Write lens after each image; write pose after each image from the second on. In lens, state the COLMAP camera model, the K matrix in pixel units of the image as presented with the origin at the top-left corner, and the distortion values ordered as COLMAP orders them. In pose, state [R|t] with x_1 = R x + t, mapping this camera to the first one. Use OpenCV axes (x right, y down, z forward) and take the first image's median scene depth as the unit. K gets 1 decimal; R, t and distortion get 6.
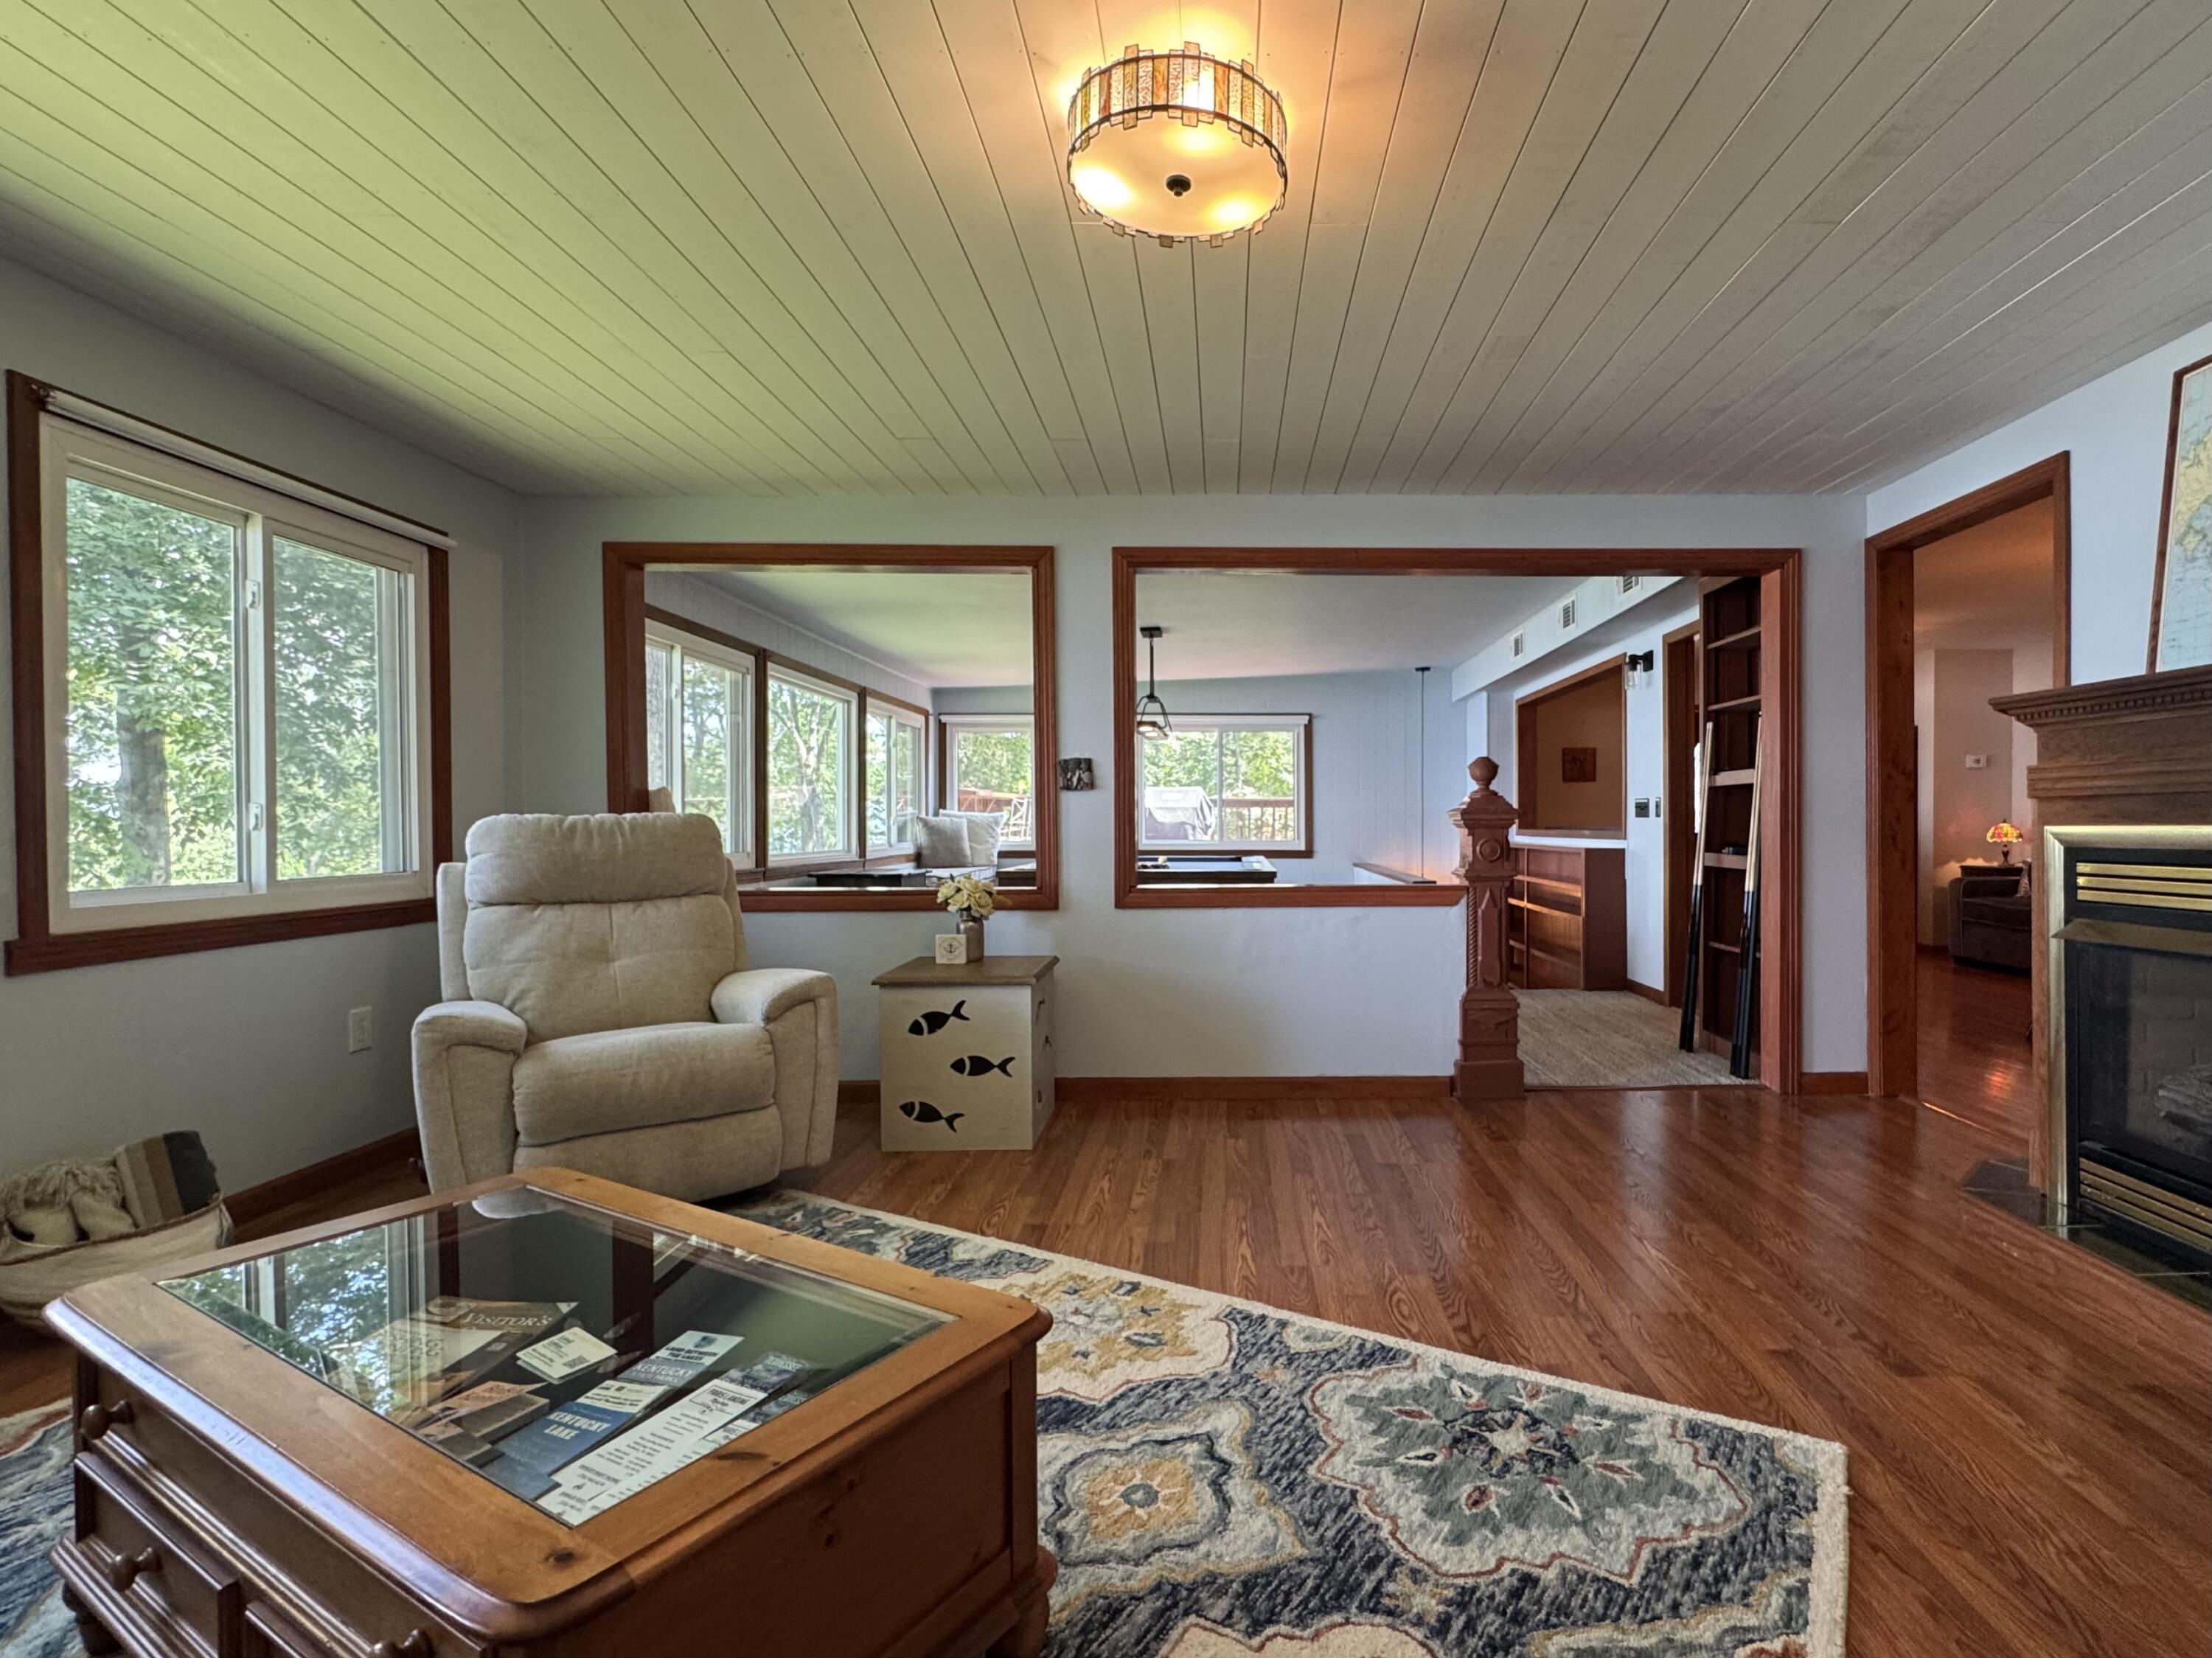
lens RADIAL K [[1046.9, 0, 1294.6], [0, 1046.9, 833.6], [0, 0, 1]] dist [-0.002450, -0.000059]
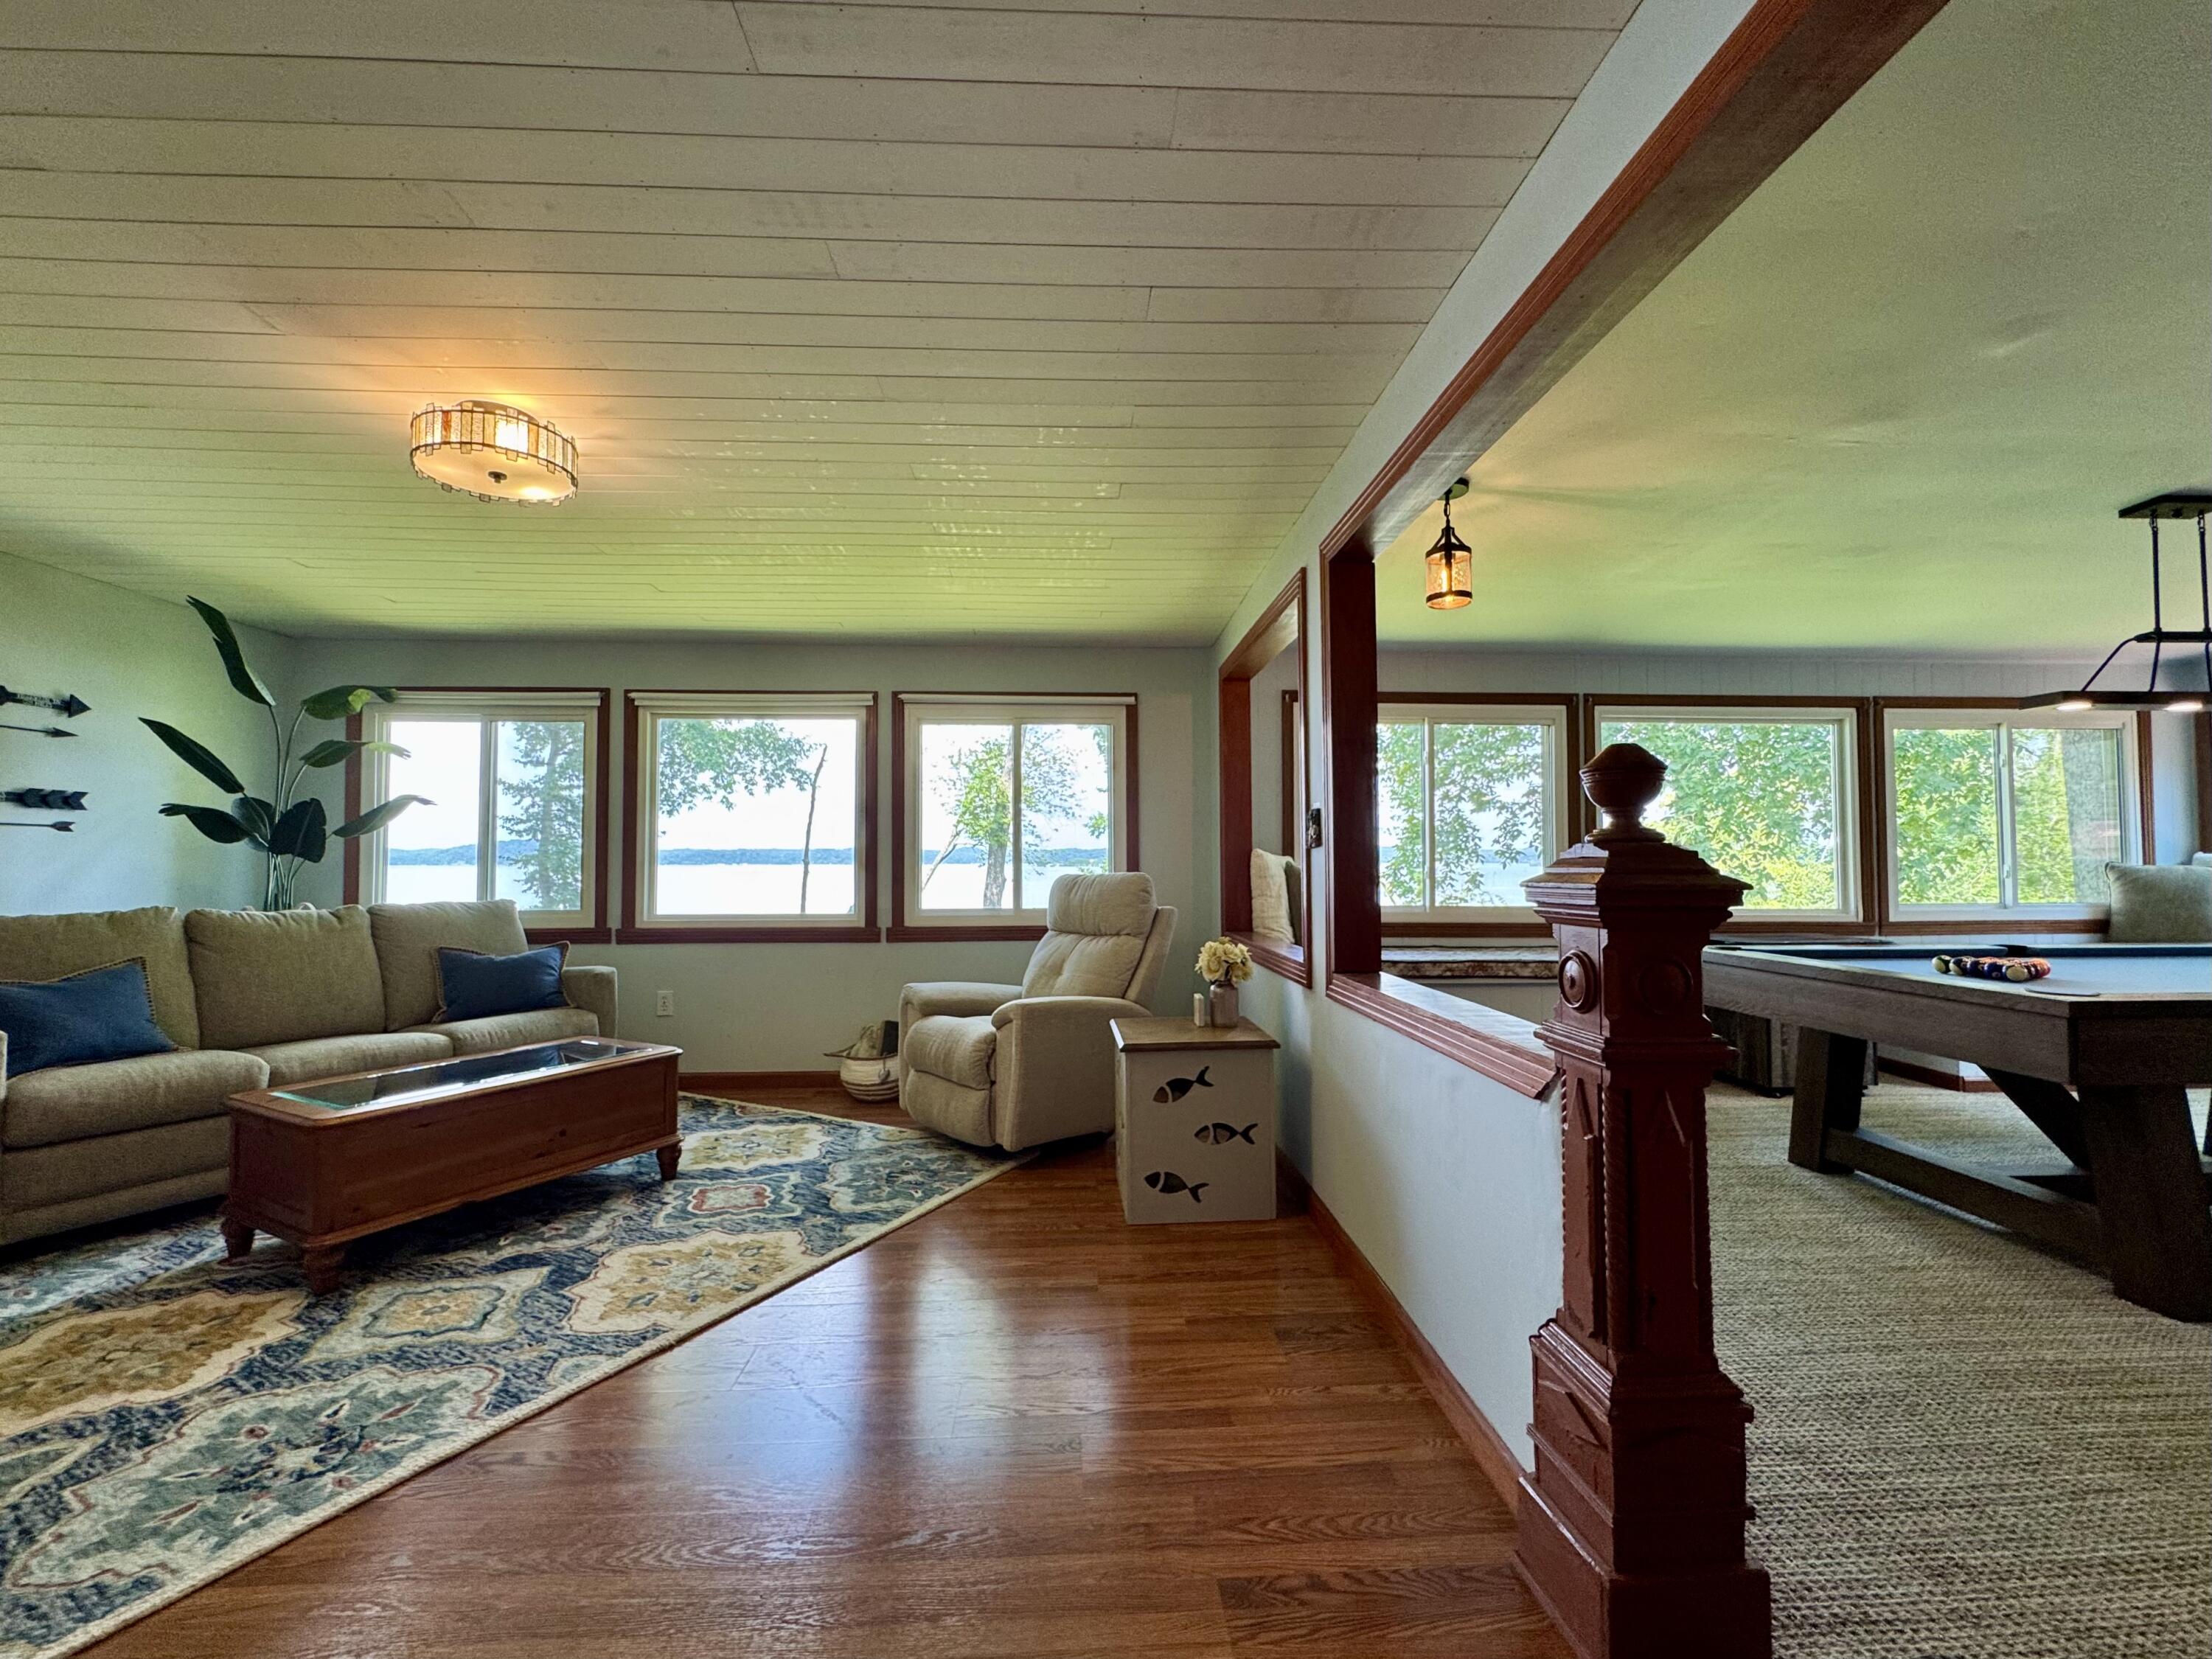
lens RADIAL K [[984.8, 0, 1106.0], [0, 984.8, 829.5], [0, 0, 1]] dist [-0.000693, 0.001109]
pose [[-0.009305, -0.032010, -0.999444, 0.849017], [-0.007444, 0.999462, -0.031942, -0.044095], [0.999929, 0.007143, -0.009538, 1.246423]]
